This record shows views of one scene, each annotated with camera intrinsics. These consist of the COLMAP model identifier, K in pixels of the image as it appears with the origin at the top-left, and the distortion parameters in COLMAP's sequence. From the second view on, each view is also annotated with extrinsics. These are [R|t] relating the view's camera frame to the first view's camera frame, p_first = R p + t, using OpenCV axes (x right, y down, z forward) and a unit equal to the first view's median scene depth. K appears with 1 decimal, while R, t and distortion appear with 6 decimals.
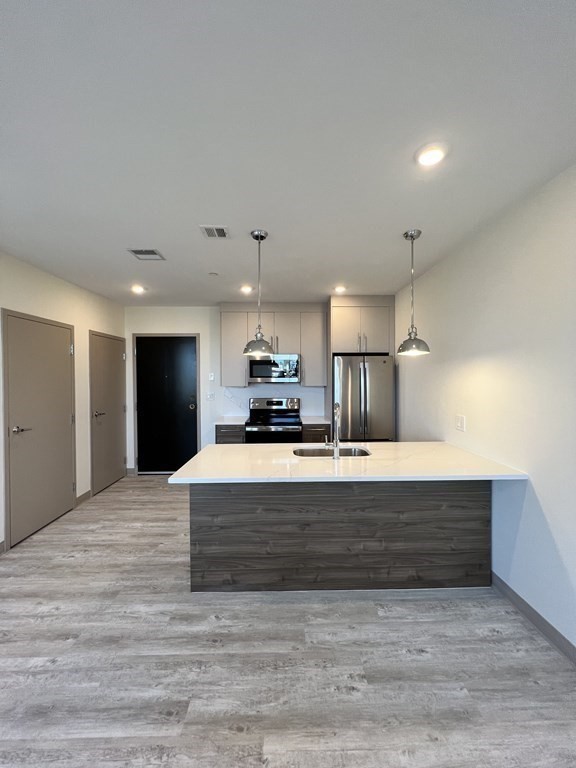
lens RADIAL K [[304.4, 0, 291.0], [0, 304.4, 385.4], [0, 0, 1]] dist [-0.000393, 0.000076]
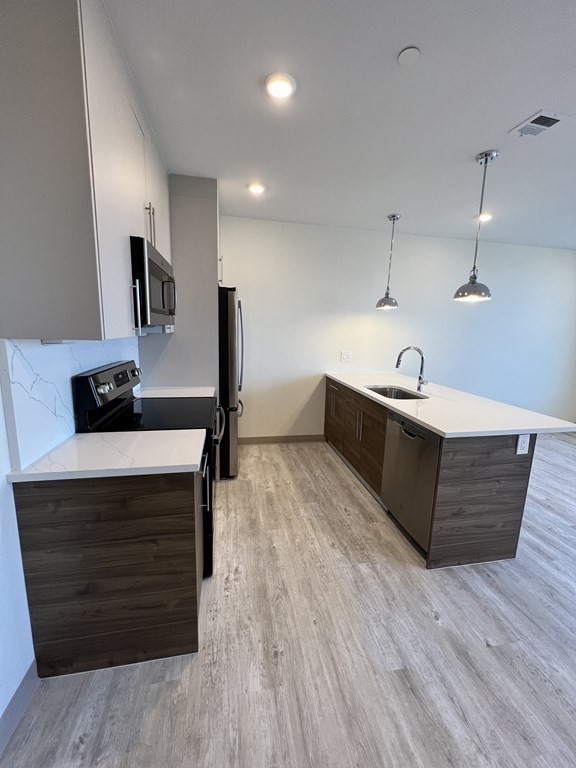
lens RADIAL K [[304.4, 0, 285.9], [0, 304.4, 382.6], [0, 0, 1]] dist [-0.000393, 0.000076]
pose [[-0.156685, -0.171896, 0.972575, -1.186334], [0.009183, 0.984441, 0.175473, -0.020901], [-0.987606, 0.036425, -0.152668, 2.083751]]
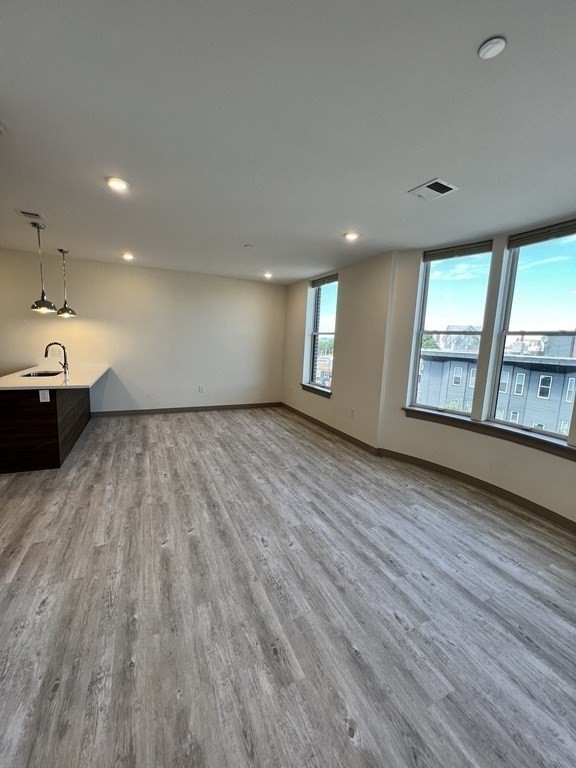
lens RADIAL K [[304.4, 0, 293.3], [0, 304.4, 382.7], [0, 0, 1]] dist [-0.000393, 0.000076]
pose [[-0.424669, -0.133130, 0.895507, -2.448735], [-0.018529, 0.990200, 0.138421, 0.027802], [-0.905159, 0.042190, -0.422974, 0.654592]]
